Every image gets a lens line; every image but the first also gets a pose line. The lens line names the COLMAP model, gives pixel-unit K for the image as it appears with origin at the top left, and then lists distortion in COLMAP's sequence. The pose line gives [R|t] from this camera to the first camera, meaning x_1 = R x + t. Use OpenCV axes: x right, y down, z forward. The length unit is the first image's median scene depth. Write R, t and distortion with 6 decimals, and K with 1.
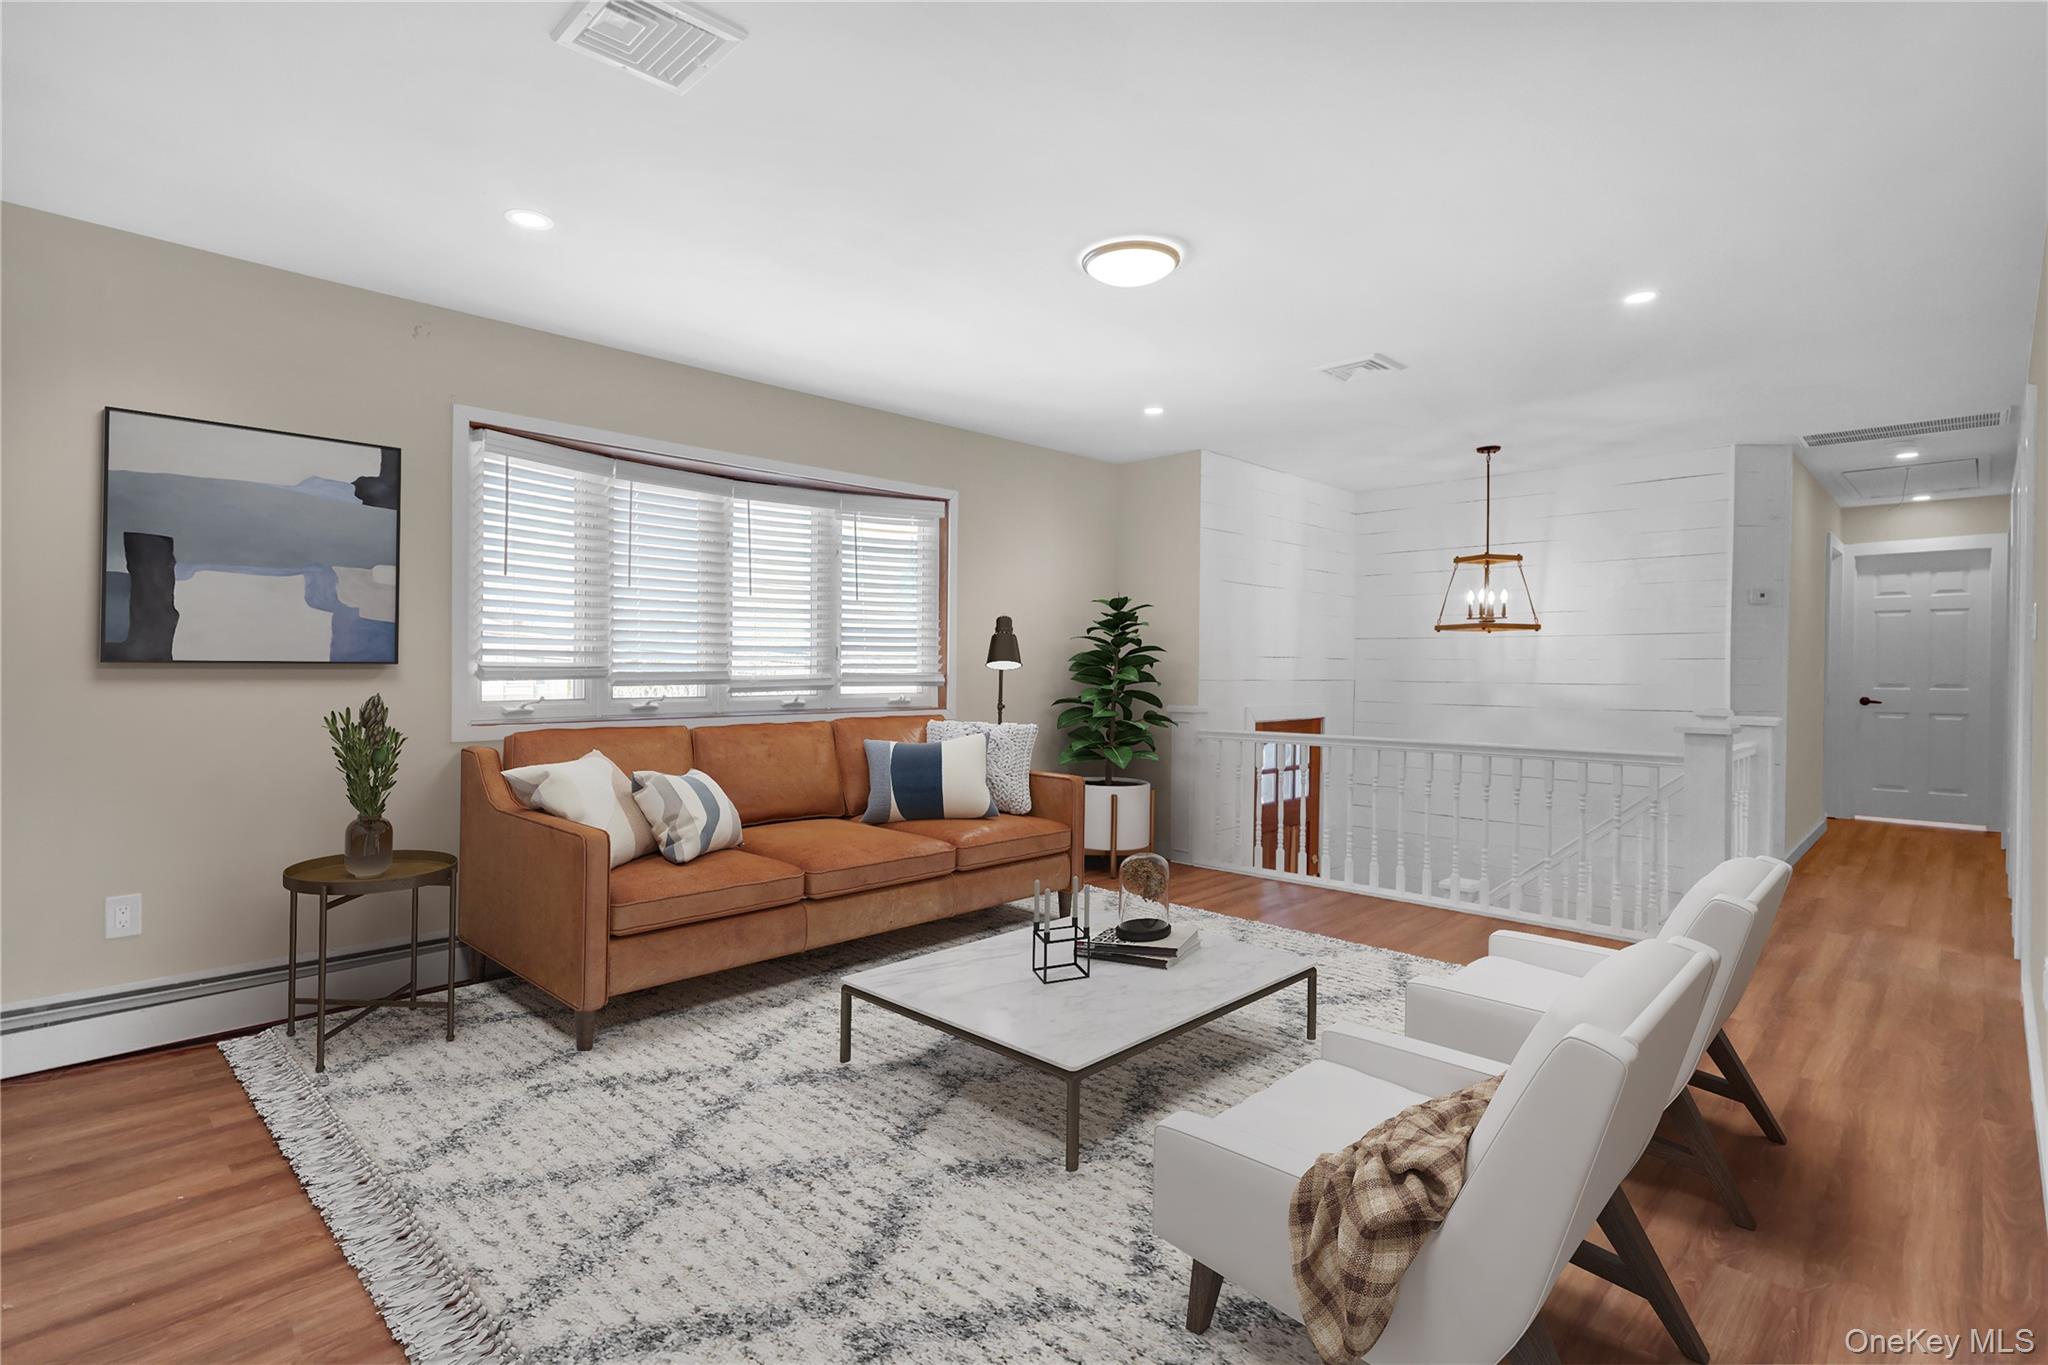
lens RADIAL K [[975.1, 0, 1024.6], [0, 975.1, 676.2], [0, 0, 1]] dist [0.000384, 0.000455]
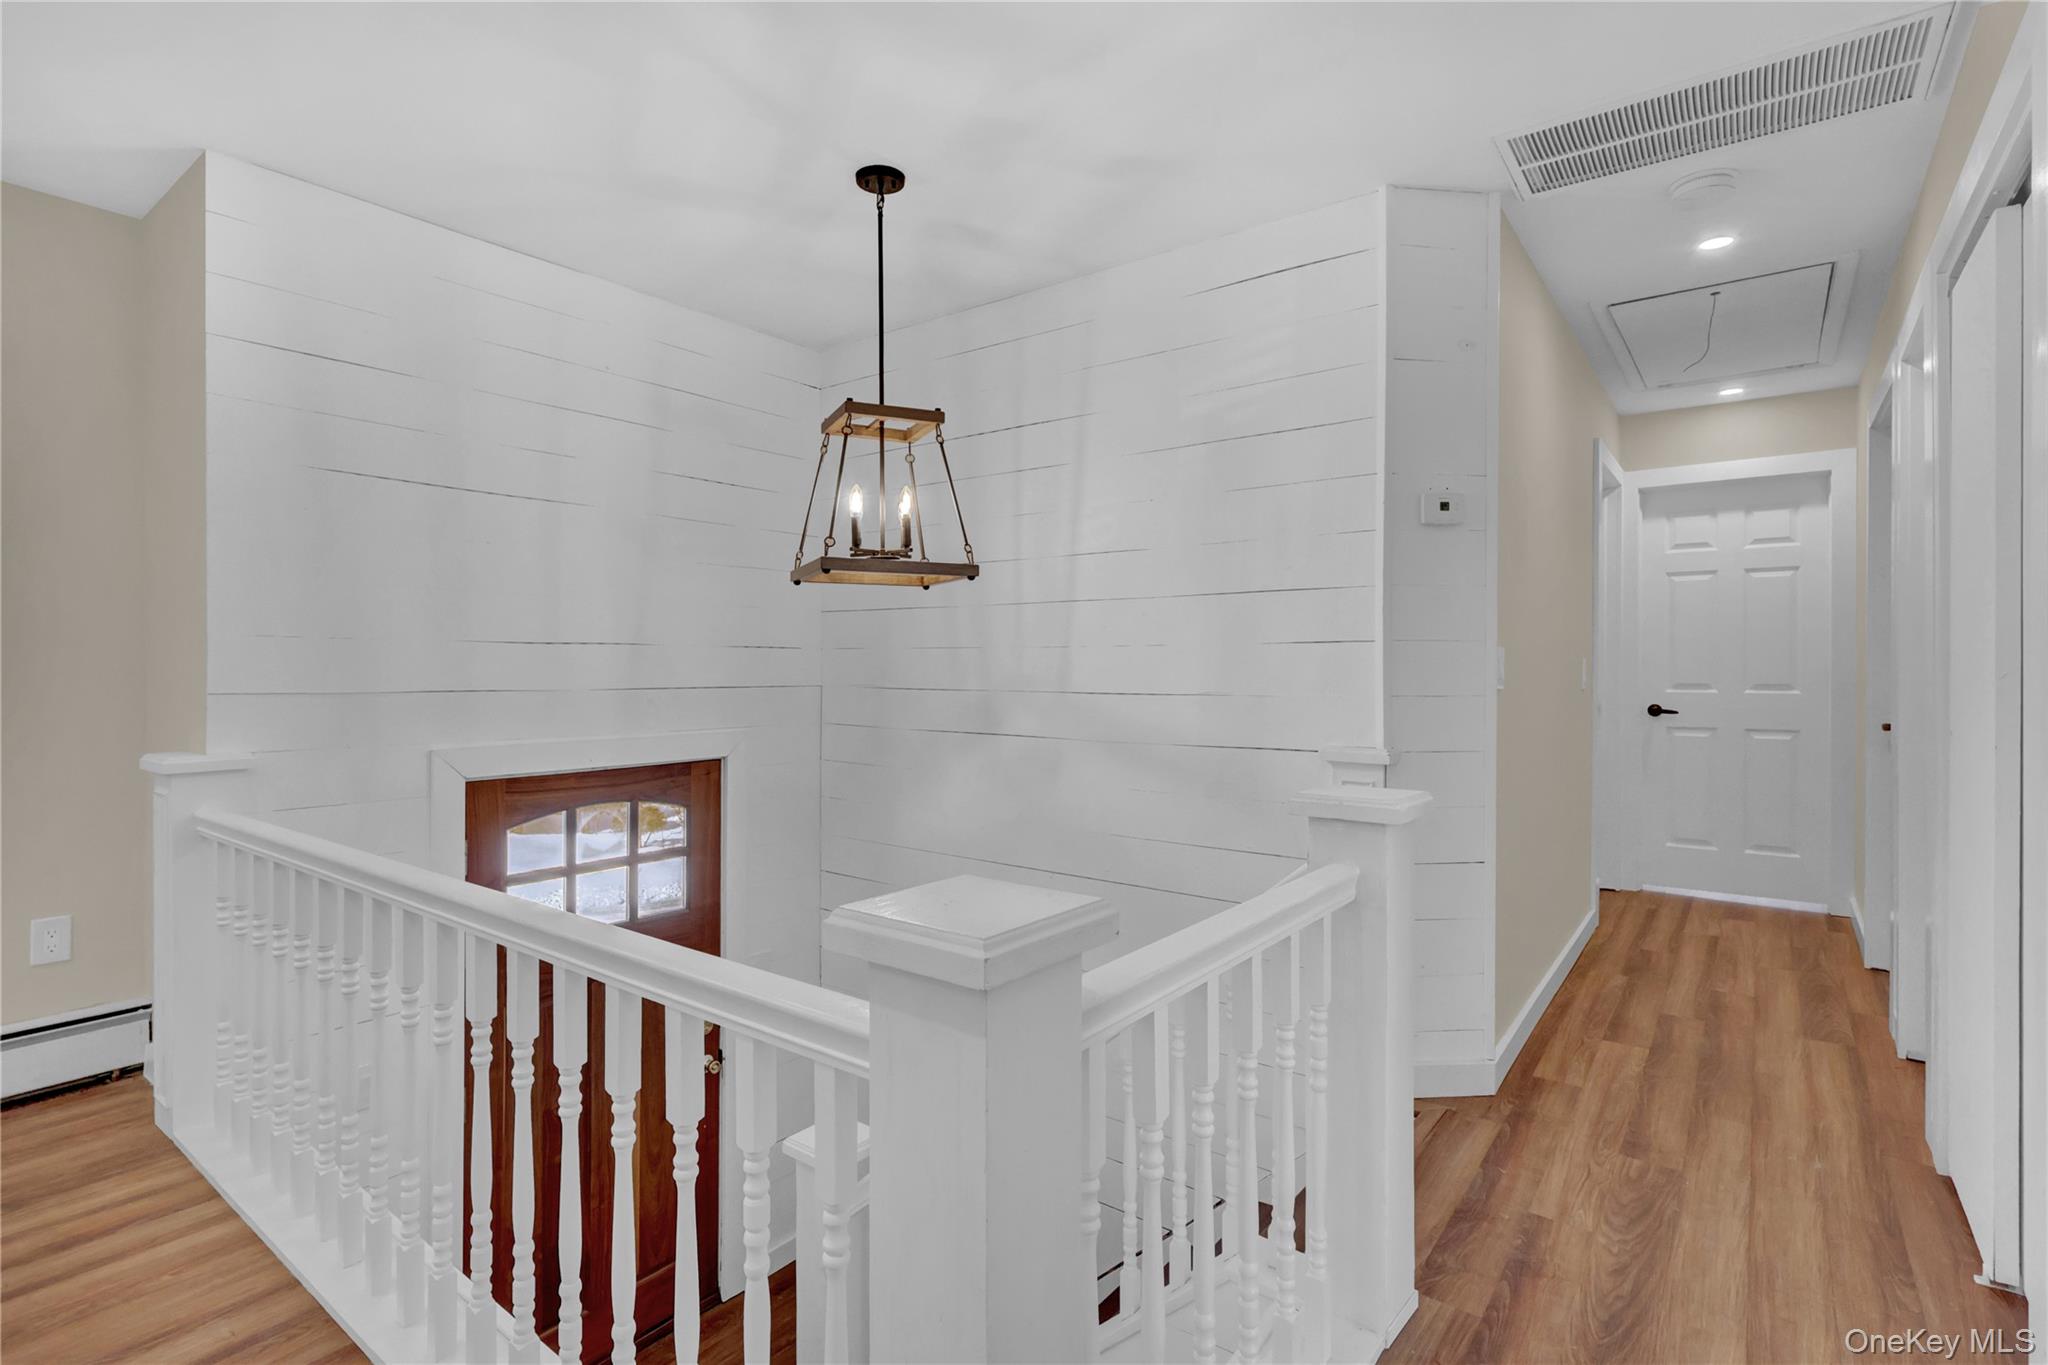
lens RADIAL K [[982.3, 0, 1024.6], [0, 982.3, 668.2], [0, 0, 1]] dist [0.001770, 0.000163]
pose [[0.991291, -0.005800, 0.131561, 0.471108], [0.006477, 0.999968, -0.004714, -0.003830], [-0.131530, 0.005525, 0.991297, 0.532101]]
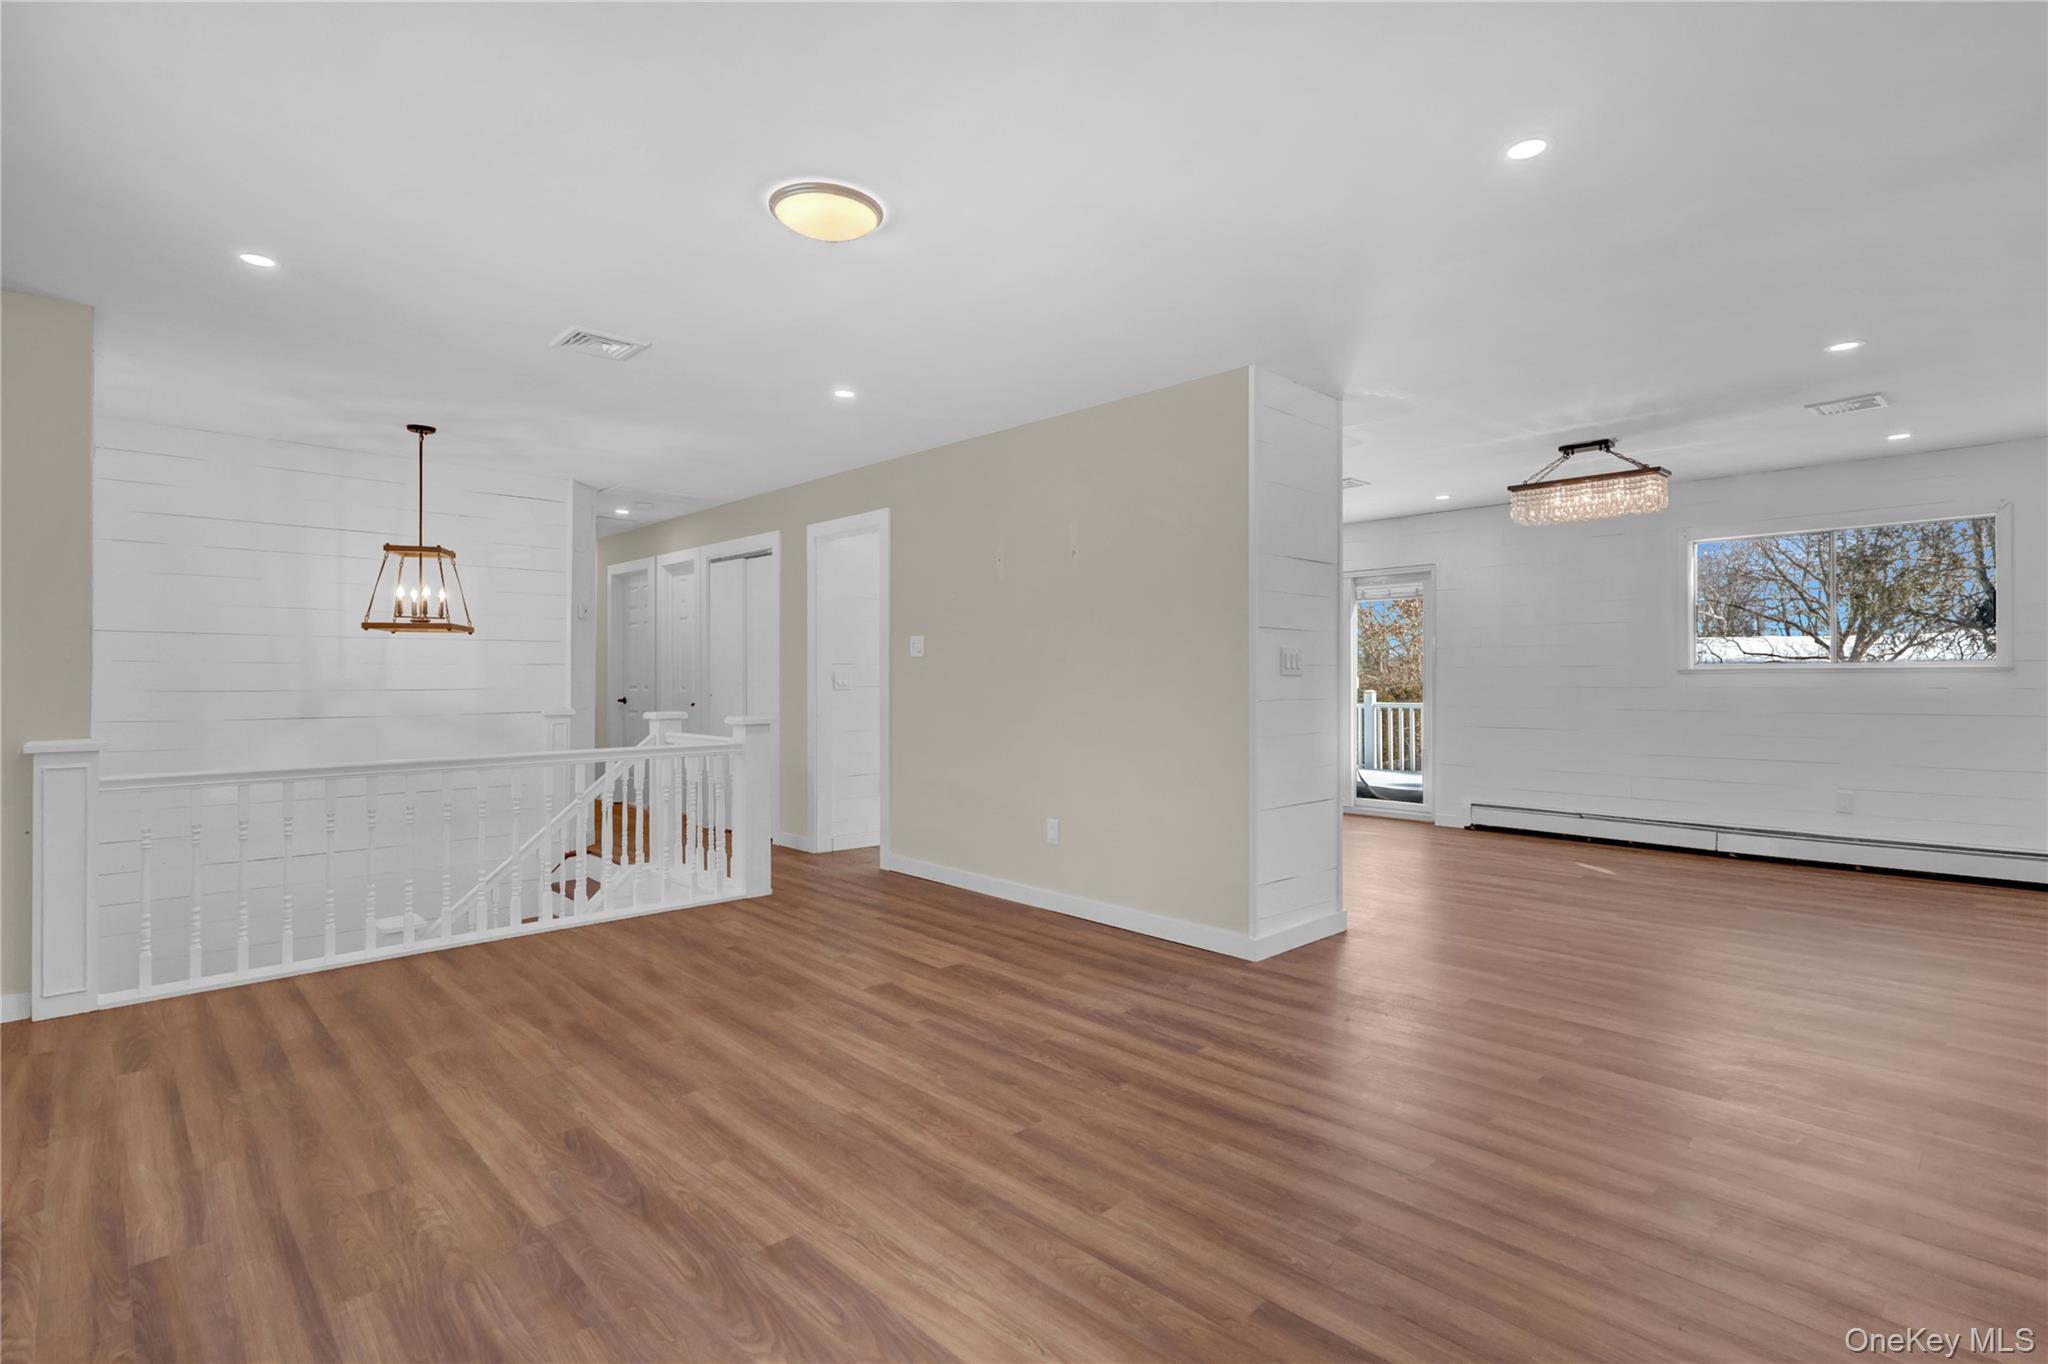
lens RADIAL K [[982.3, 0, 1024.6], [0, 982.3, 667.7], [0, 0, 1]] dist [0.001770, 0.000163]
pose [[0.024244, 0.001089, 0.999705, -0.402919], [0.013893, 0.999902, -0.001426, -0.004517], [-0.999610, 0.013924, 0.024226, 0.420181]]
